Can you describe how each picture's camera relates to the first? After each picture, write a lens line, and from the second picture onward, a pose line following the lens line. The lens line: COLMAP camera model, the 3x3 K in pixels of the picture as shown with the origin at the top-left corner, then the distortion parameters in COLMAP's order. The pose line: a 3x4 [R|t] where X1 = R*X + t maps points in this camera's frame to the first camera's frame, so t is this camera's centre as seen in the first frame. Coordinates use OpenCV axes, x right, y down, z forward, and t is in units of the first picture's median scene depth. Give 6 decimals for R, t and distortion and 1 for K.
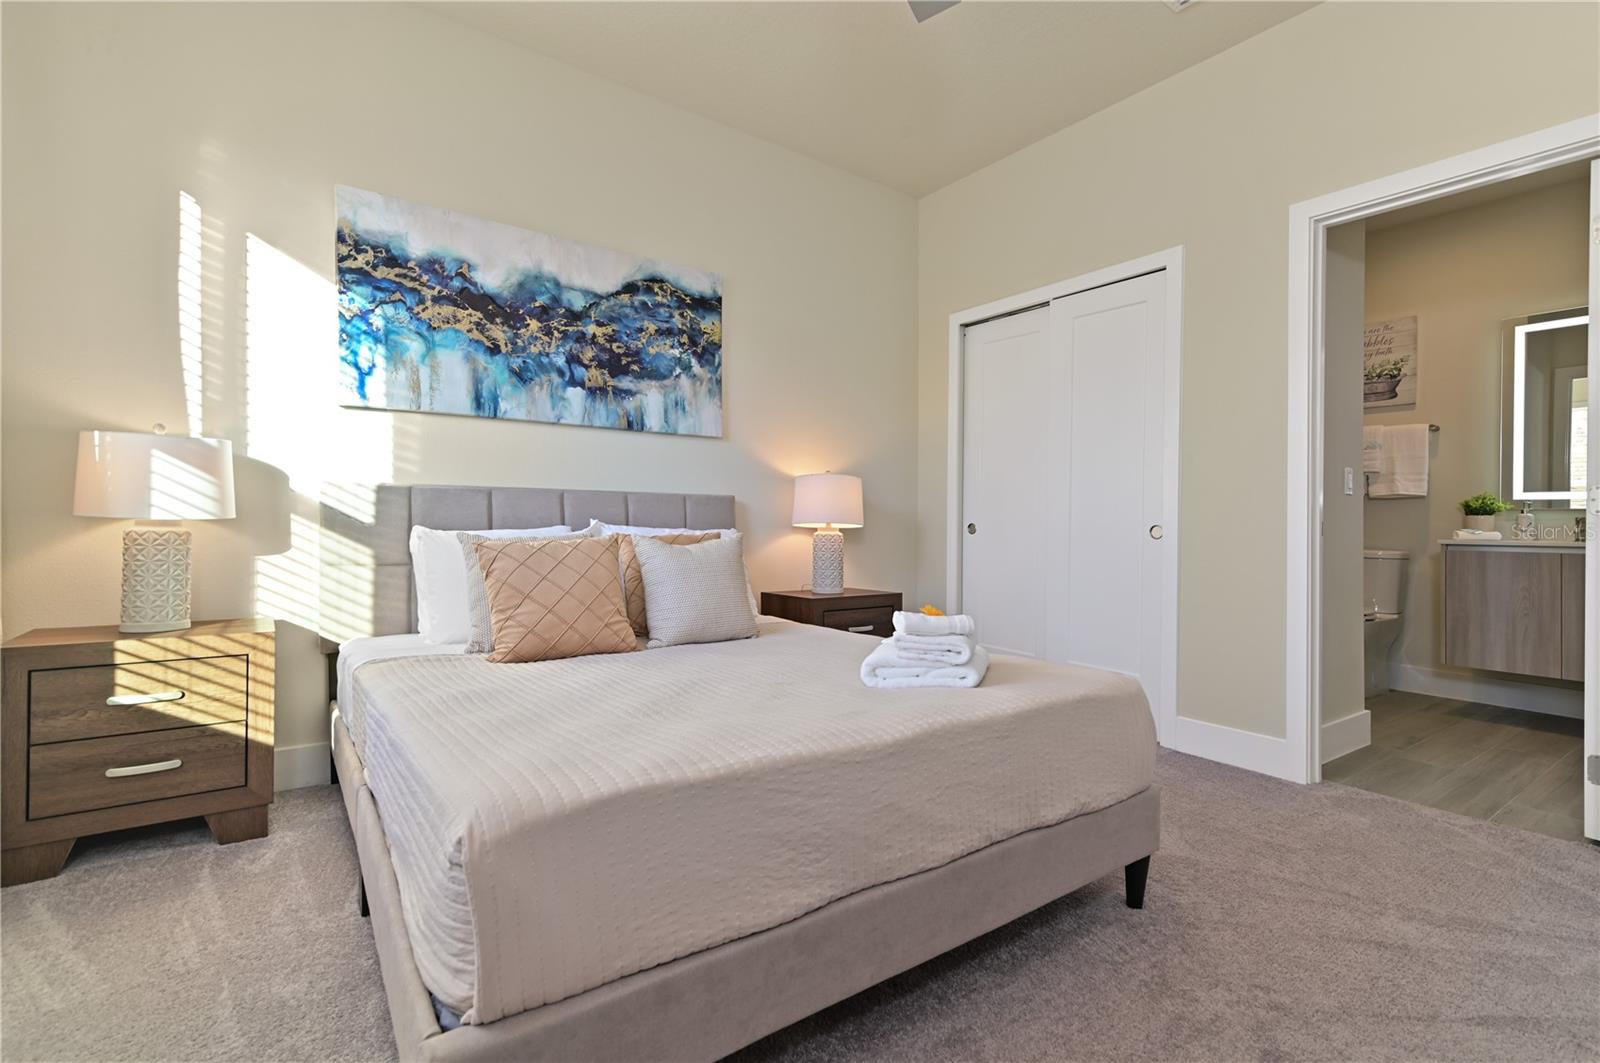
lens RADIAL K [[741.6, 0, 800.7], [0, 741.6, 518.2], [0, 0, 1]] dist [0.010540, -0.001080]
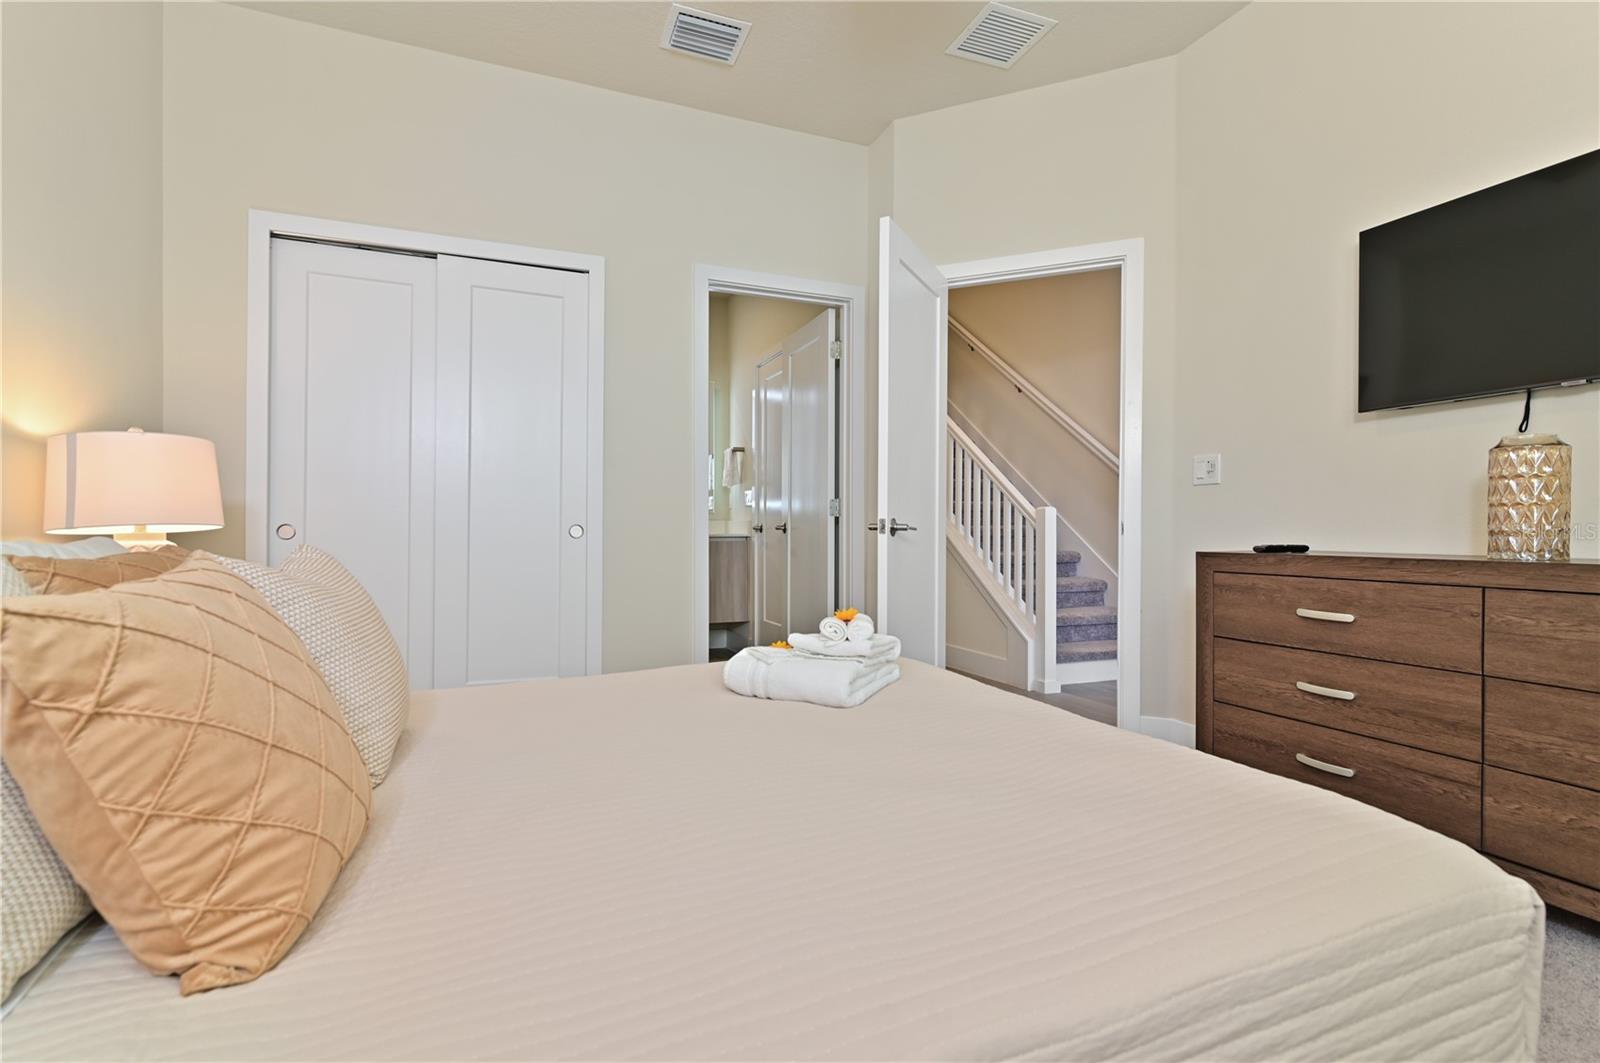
lens RADIAL K [[741.6, 0, 802.3], [0, 741.6, 527.2], [0, 0, 1]] dist [0.010540, -0.001080]
pose [[0.235142, -0.011905, 0.971888, -0.440007], [-0.001166, 0.999921, 0.012531, 0.001636], [-0.971960, -0.004080, 0.235110, 0.473616]]
